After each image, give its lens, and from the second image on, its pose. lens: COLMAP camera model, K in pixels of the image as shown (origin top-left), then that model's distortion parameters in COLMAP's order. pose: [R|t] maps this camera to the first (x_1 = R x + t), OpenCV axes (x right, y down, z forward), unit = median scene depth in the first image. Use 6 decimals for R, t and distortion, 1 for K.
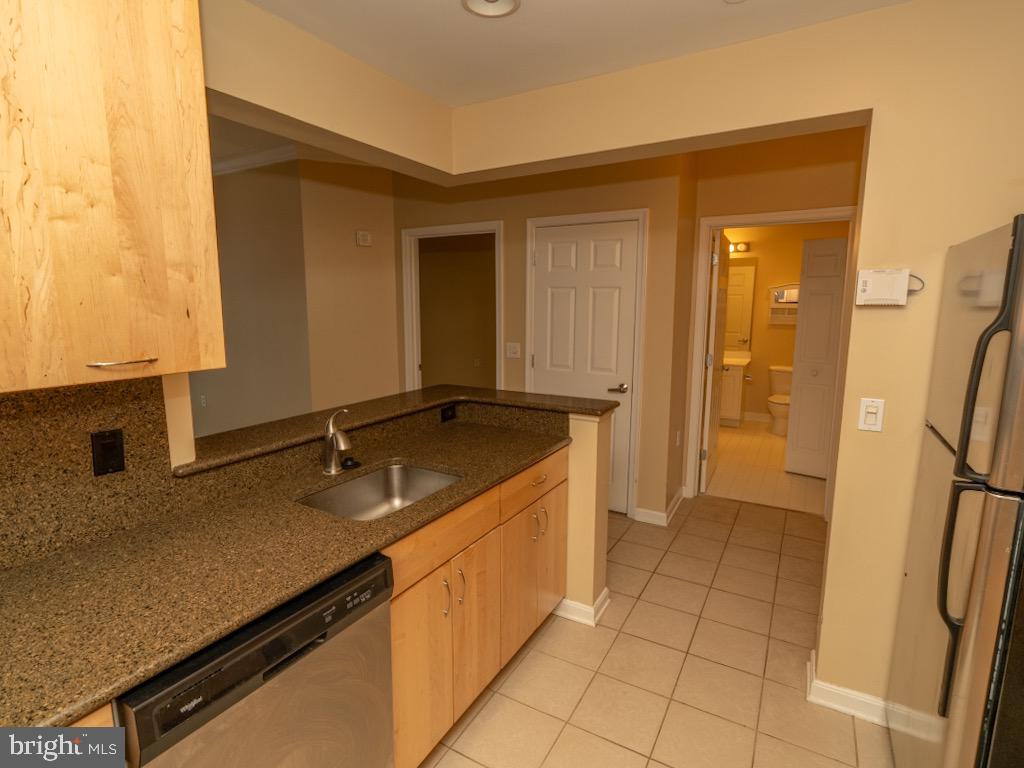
lens RADIAL K [[539.6, 0, 512.0], [0, 539.6, 384.0], [0, 0, 1]] dist [-0.003503, 0.001110]
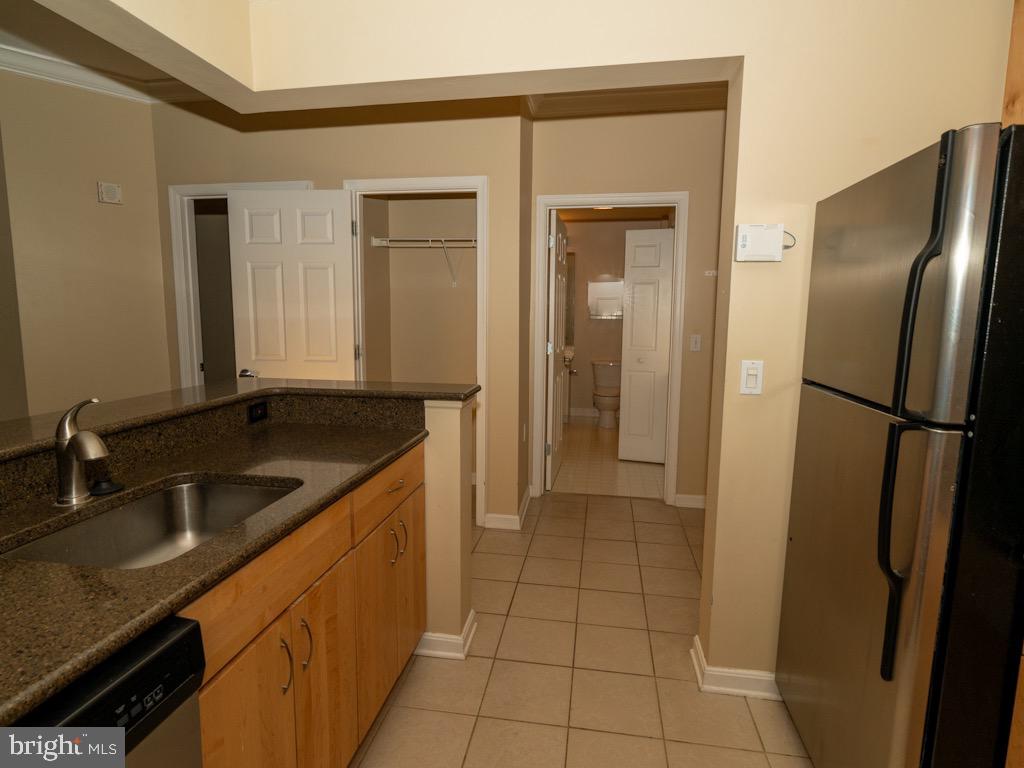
lens RADIAL K [[551.6, 0, 510.9], [0, 551.6, 387.4], [0, 0, 1]] dist [-0.005650, 0.002203]
pose [[0.933747, -0.038953, 0.355808, -0.076925], [0.047997, 0.998709, -0.016623, 0.063611], [-0.354702, 0.032600, 0.934411, 0.210980]]
